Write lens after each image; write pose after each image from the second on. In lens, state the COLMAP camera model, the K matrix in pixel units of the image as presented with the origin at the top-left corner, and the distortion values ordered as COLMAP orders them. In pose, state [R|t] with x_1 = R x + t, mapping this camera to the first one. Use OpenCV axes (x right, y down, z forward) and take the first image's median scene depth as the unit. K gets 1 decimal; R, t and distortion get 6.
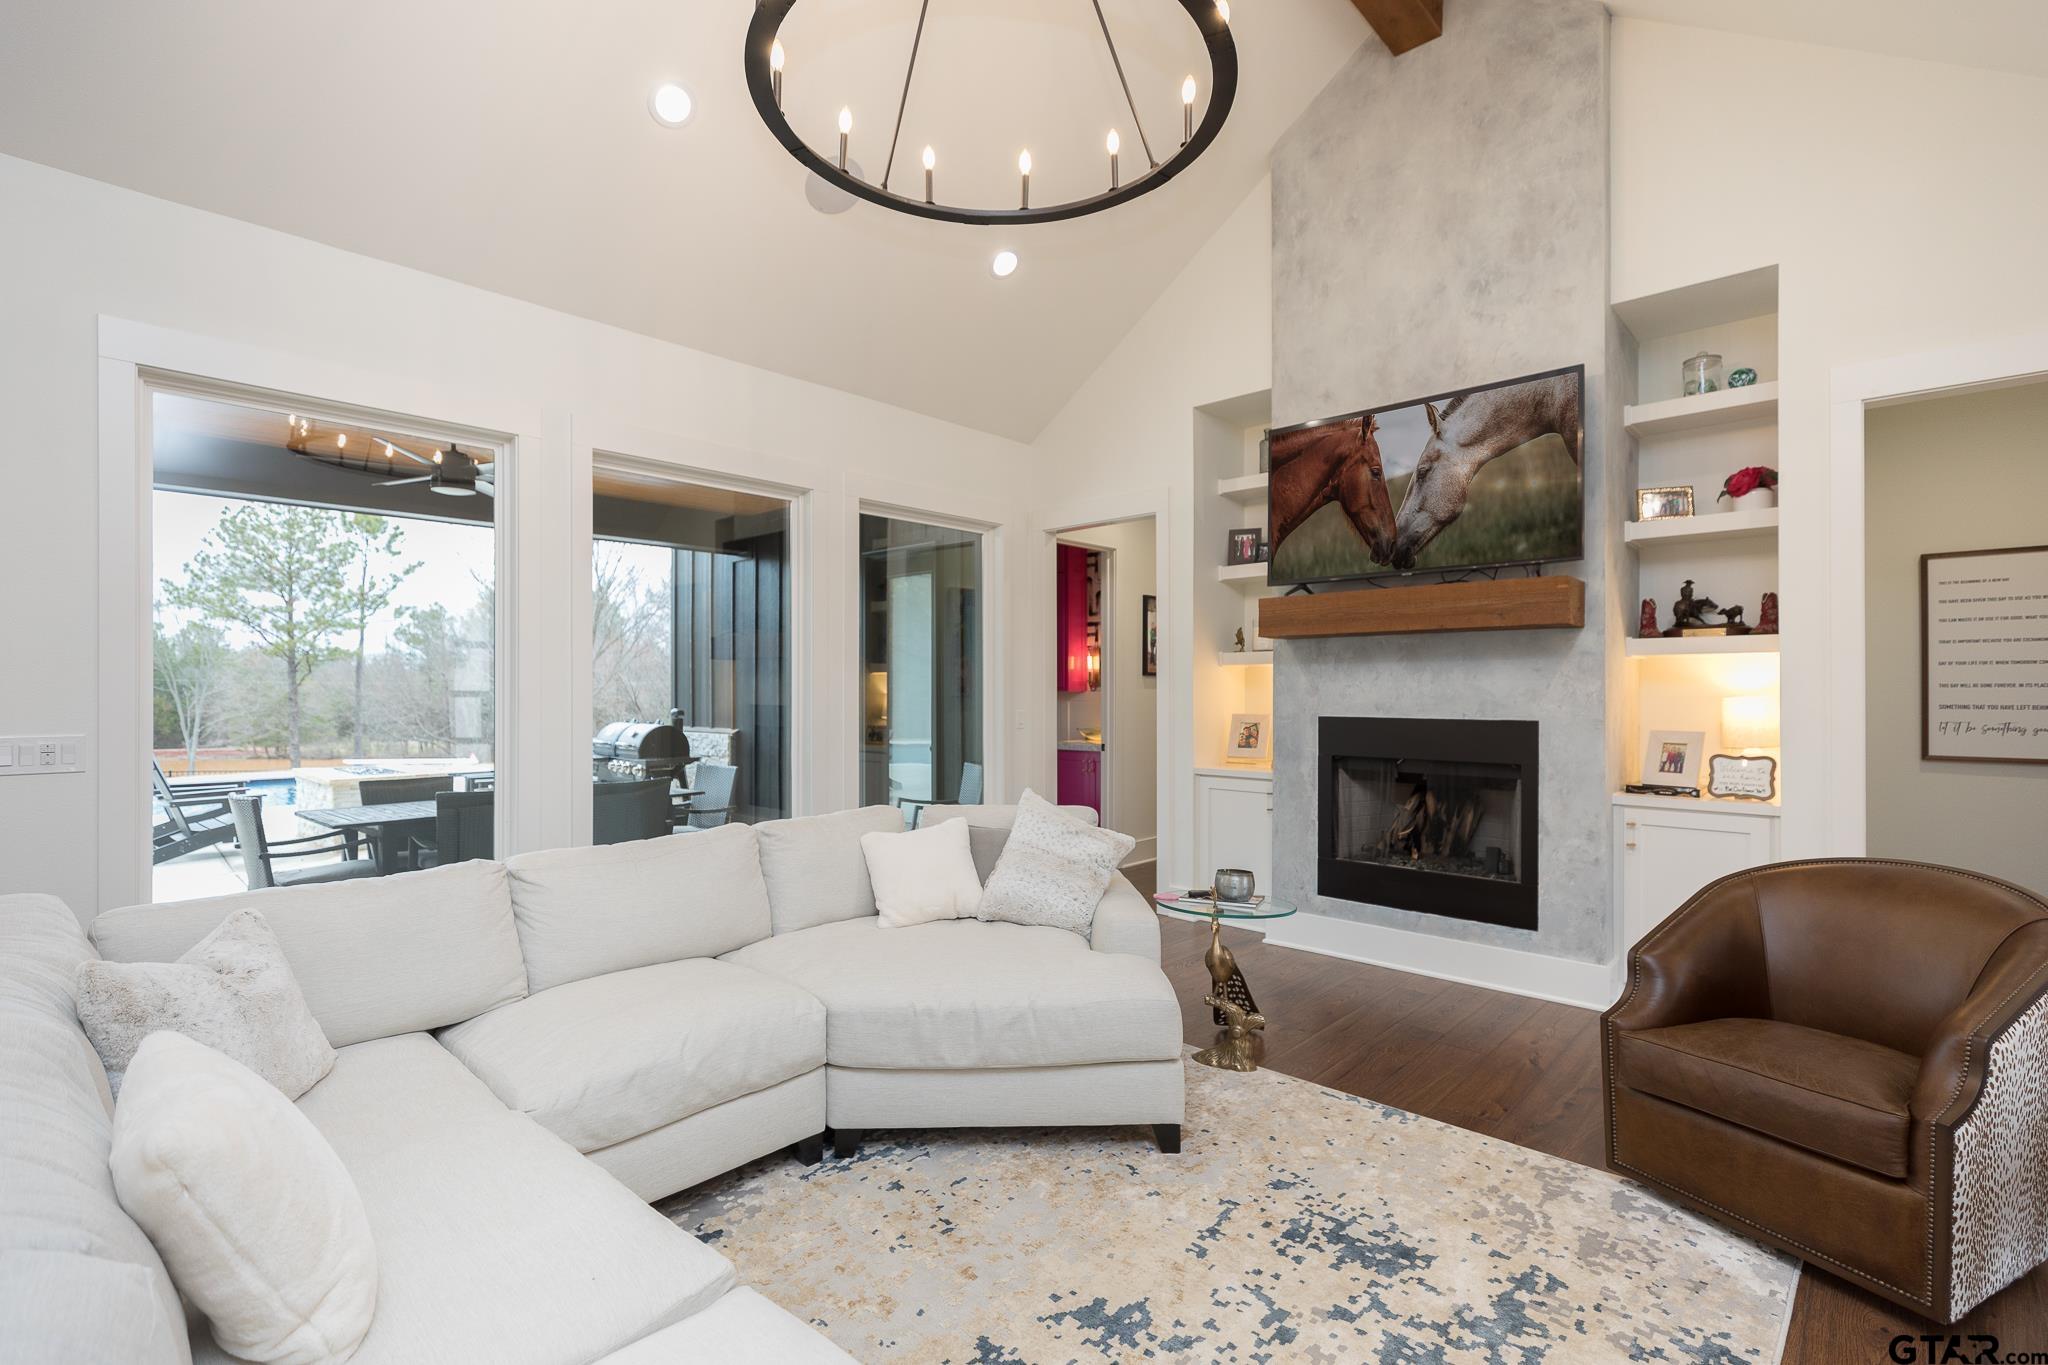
lens RADIAL K [[925.7, 0, 1025.9], [0, 925.7, 692.2], [0, 0, 1]] dist [0.005513, 0.000501]
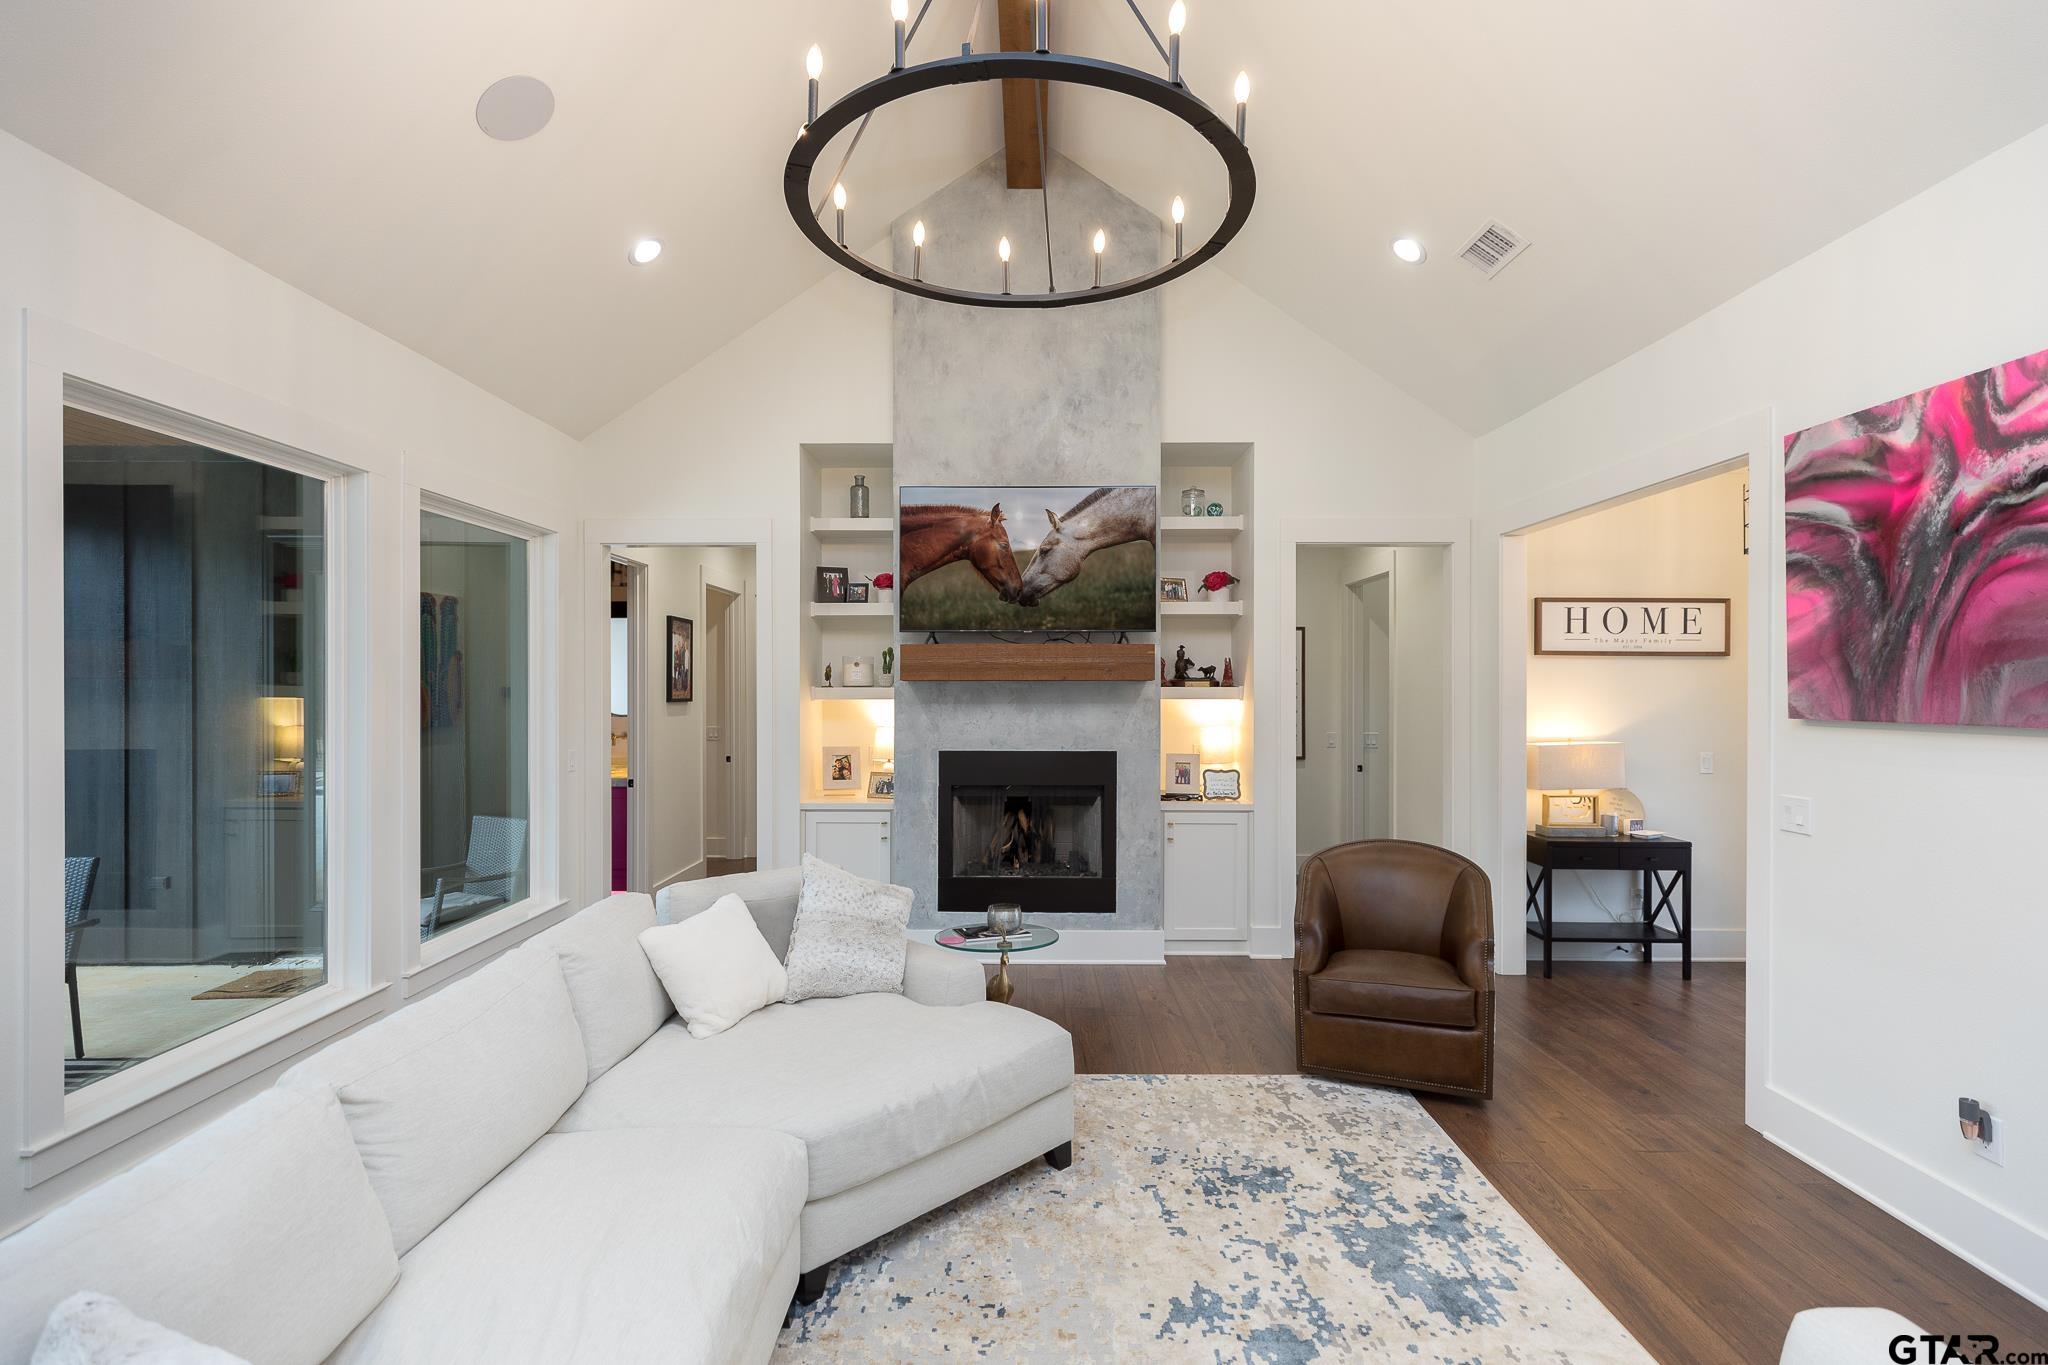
lens RADIAL K [[925.7, 0, 1015.8], [0, 925.7, 693.2], [0, 0, 1]] dist [0.005513, 0.000501]
pose [[0.738983, -0.005319, 0.673704, -0.445083], [0.000153, 0.999970, 0.007728, -0.063336], [-0.673725, -0.005608, 0.738961, 0.141131]]
